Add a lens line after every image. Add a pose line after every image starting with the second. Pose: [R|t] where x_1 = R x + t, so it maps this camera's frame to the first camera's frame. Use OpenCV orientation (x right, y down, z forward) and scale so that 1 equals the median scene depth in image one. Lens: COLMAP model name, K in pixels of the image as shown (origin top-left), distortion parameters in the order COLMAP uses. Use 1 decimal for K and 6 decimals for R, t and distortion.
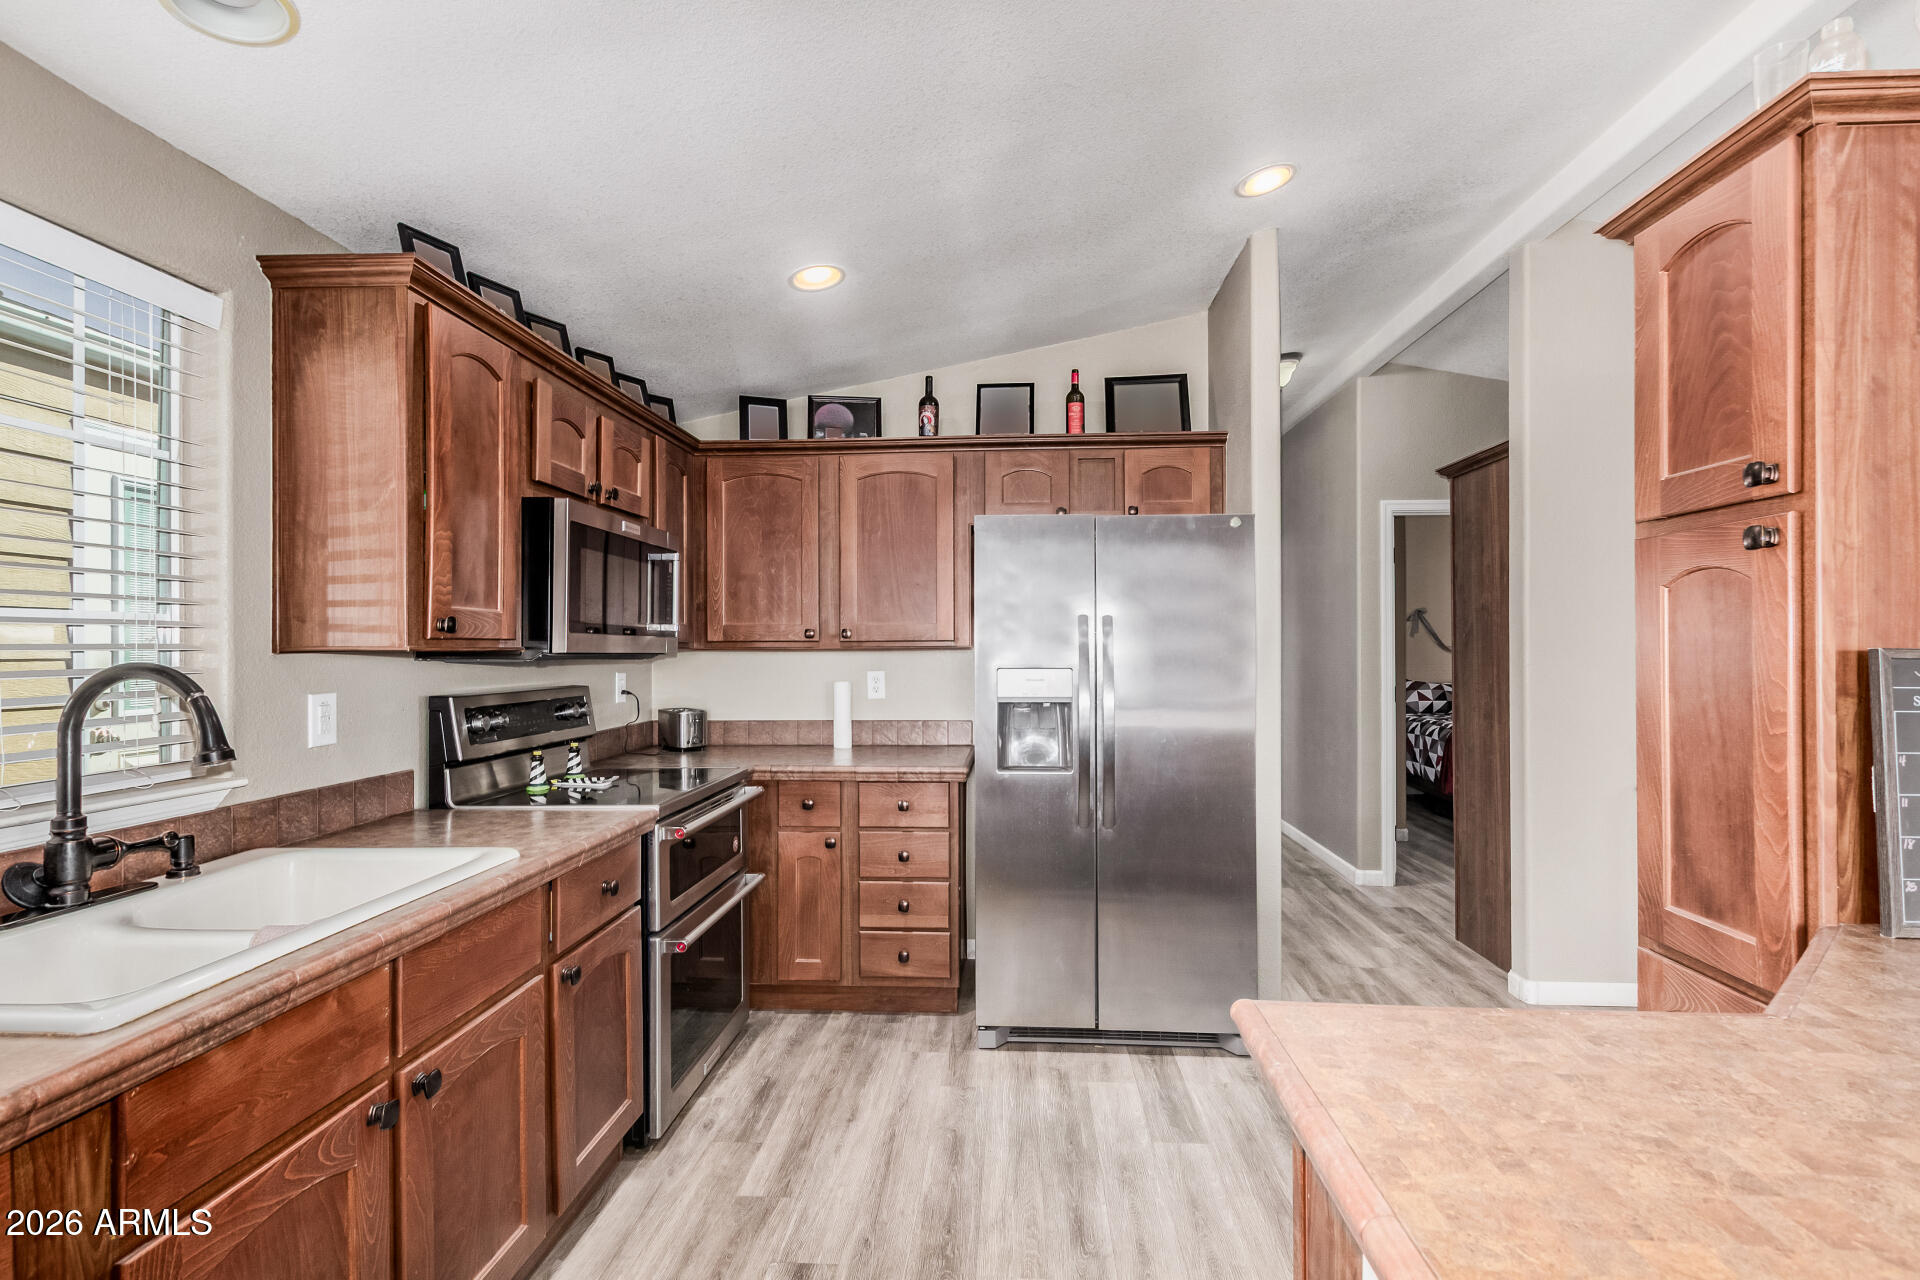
lens RADIAL K [[838.2, 0, 994.4], [0, 838.2, 643.0], [0, 0, 1]] dist [0.000480, -0.000282]
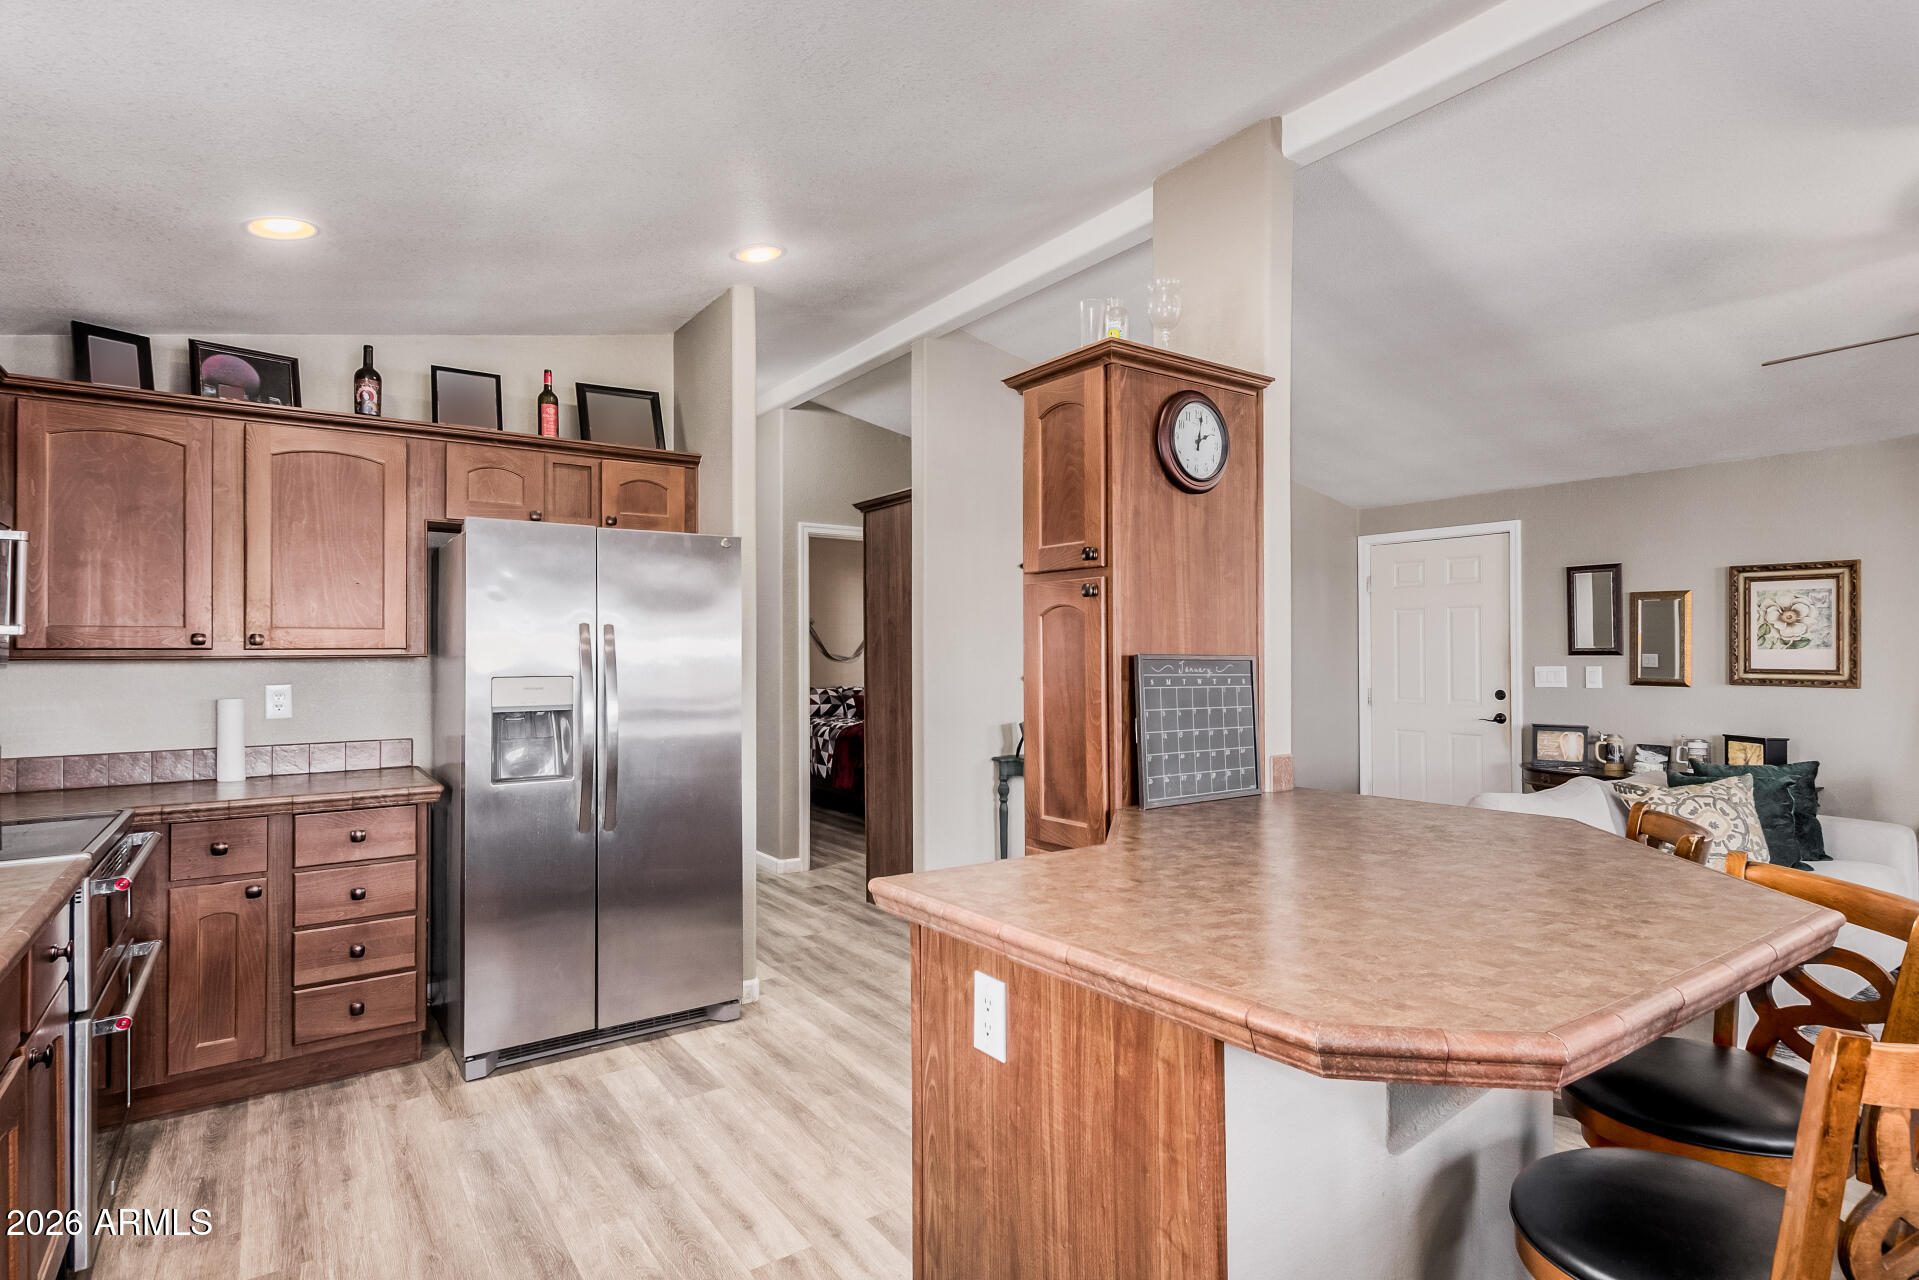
lens RADIAL K [[885.4, 0, 959.5], [0, 885.4, 640.0], [0, 0, 1]] dist [-0.000581, -0.001701]
pose [[0.794673, 0.007816, 0.606987, -0.172413], [0.000055, 0.999916, -0.012948, 0.000346], [-0.607038, 0.010323, 0.794606, -0.122222]]
